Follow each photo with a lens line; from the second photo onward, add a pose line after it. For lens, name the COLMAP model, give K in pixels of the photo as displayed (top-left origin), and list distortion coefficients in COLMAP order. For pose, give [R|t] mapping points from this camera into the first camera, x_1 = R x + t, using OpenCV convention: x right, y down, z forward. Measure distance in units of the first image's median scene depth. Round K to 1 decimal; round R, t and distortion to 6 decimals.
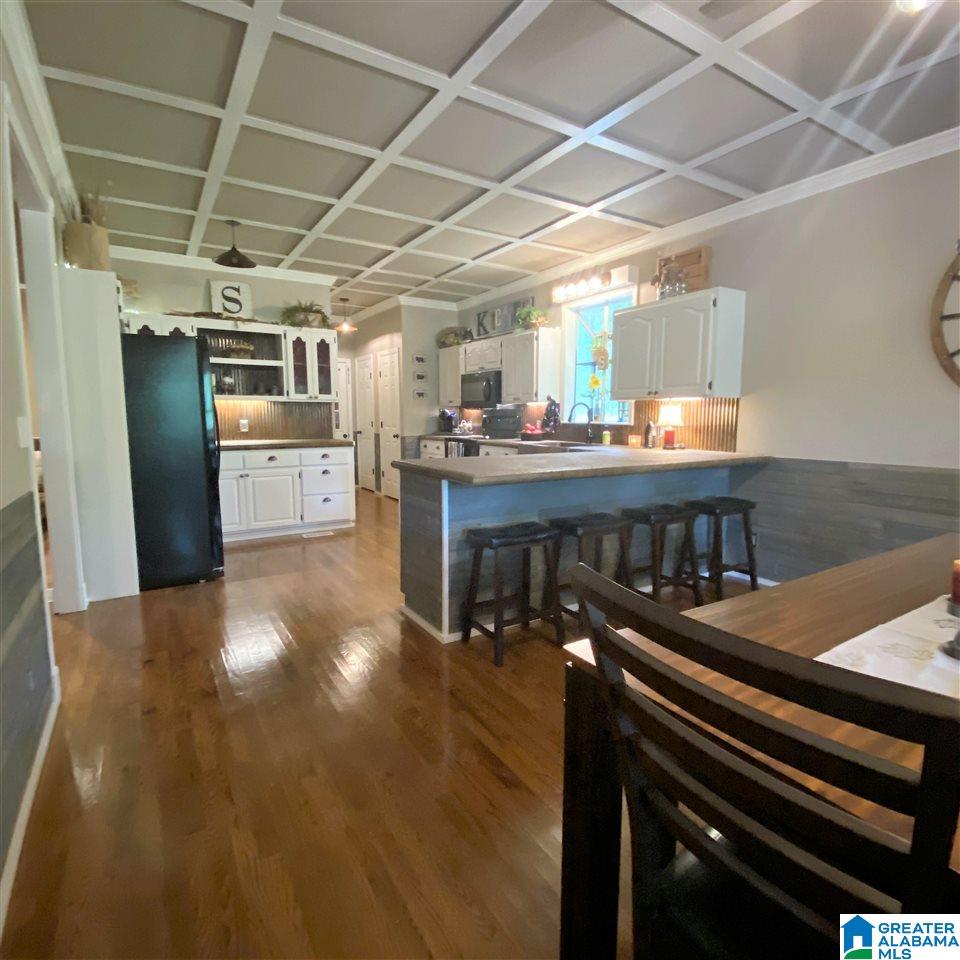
lens RADIAL K [[542.4, 0, 480.0], [0, 542.4, 480.0], [0, 0, 1]] dist [-0.000440, -0.016526]
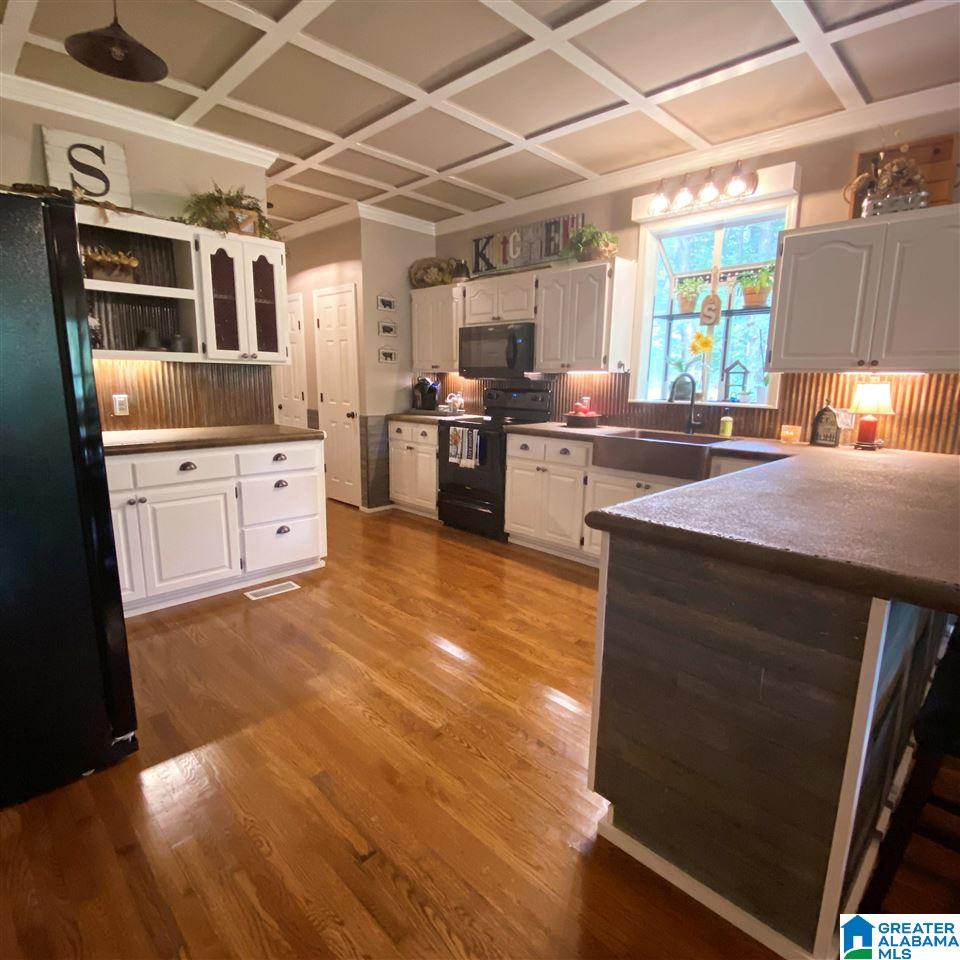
lens RADIAL K [[557.1, 0, 480.0], [0, 557.1, 480.0], [0, 0, 1]] dist [-0.009129, -0.009341]
pose [[0.972539, -0.027877, 0.231063, -0.208099], [0.013693, 0.997934, 0.062767, -0.053196], [-0.232335, -0.057880, 0.970912, 0.350976]]
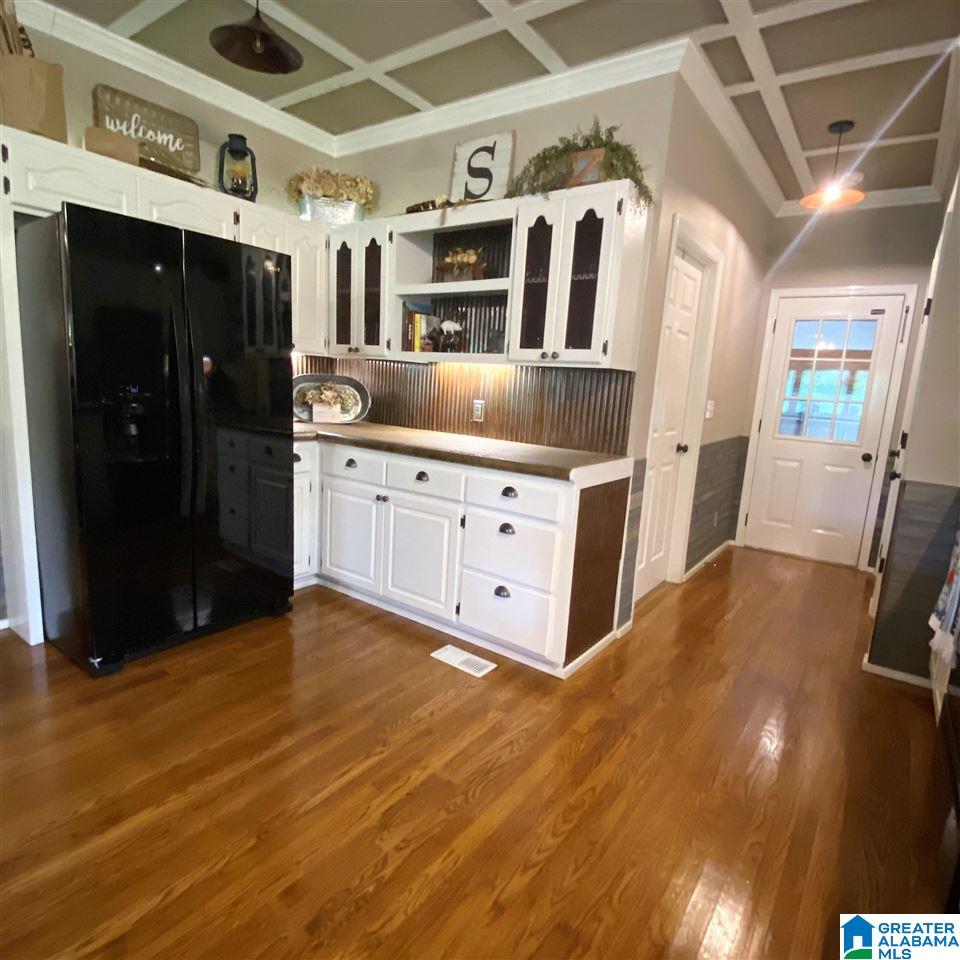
lens RADIAL K [[549.6, 0, 480.0], [0, 549.6, 480.0], [0, 0, 1]] dist [0.057051, -0.065680]
pose [[0.376713, 0.180302, -0.908613, 0.092266], [-0.170420, 0.977622, 0.123339, -0.100245], [0.910518, 0.108383, 0.399010, 0.786132]]
